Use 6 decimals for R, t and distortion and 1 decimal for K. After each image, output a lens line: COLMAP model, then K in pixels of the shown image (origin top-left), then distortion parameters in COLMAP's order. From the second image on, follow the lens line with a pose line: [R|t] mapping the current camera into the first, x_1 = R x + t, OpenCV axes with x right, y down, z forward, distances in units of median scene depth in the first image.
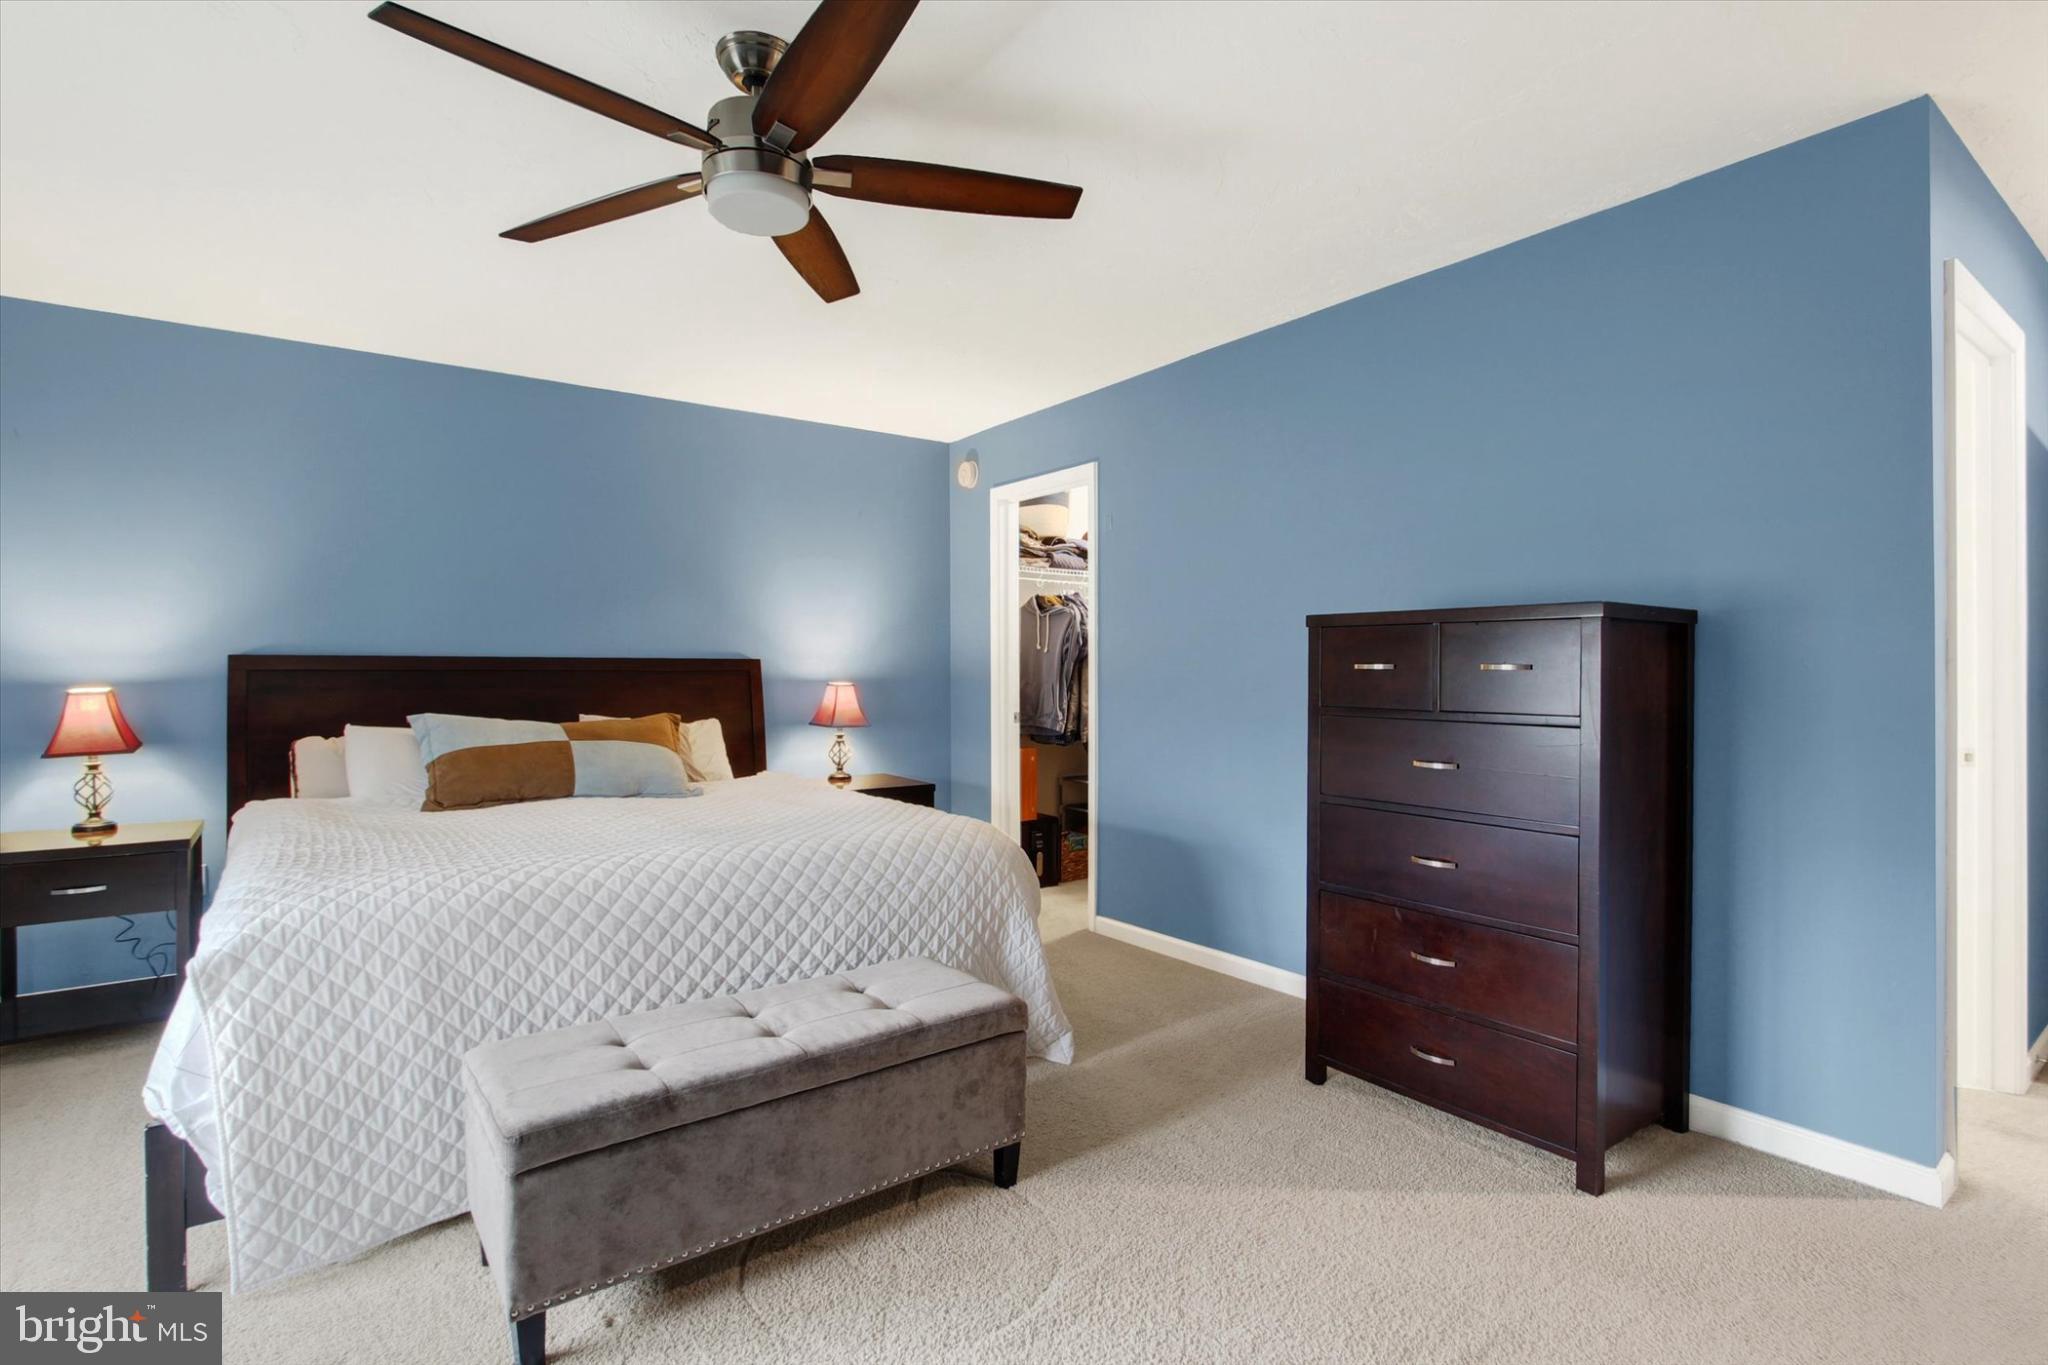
lens RADIAL K [[969.6, 0, 1024.0], [0, 969.6, 682.5], [0, 0, 1]] dist [-0.016191, 0.000107]
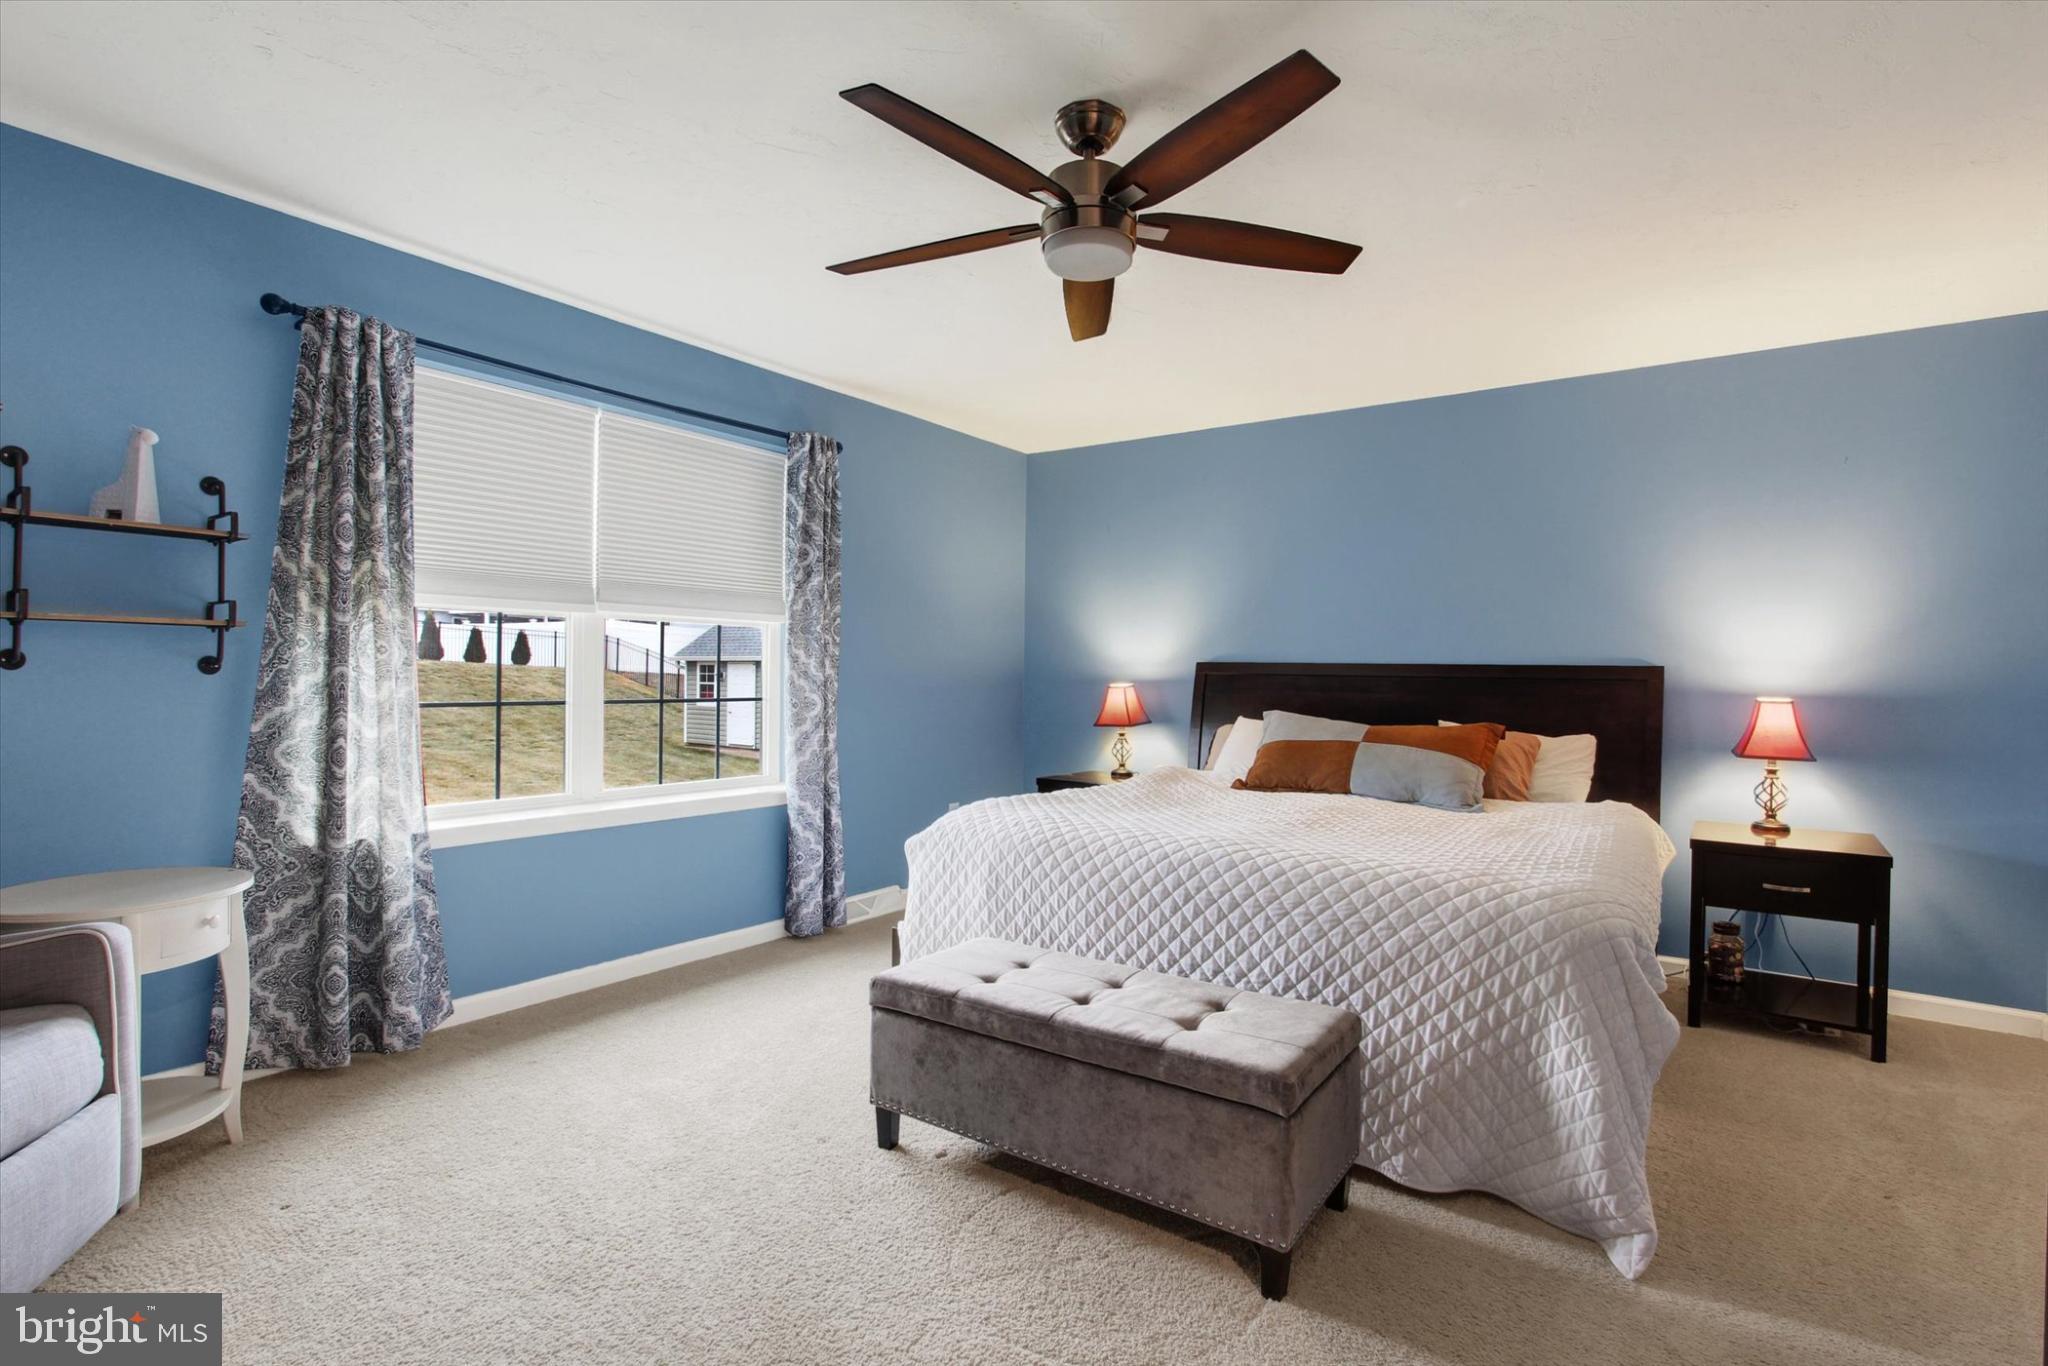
lens RADIAL K [[969.6, 0, 1024.0], [0, 969.6, 683.0], [0, 0, 1]] dist [-0.016191, 0.000107]
pose [[0.322395, 0.015046, -0.946486, 0.608349], [-0.026161, 0.999633, 0.006980, -0.002760], [0.946244, 0.022511, 0.322670, 0.461673]]
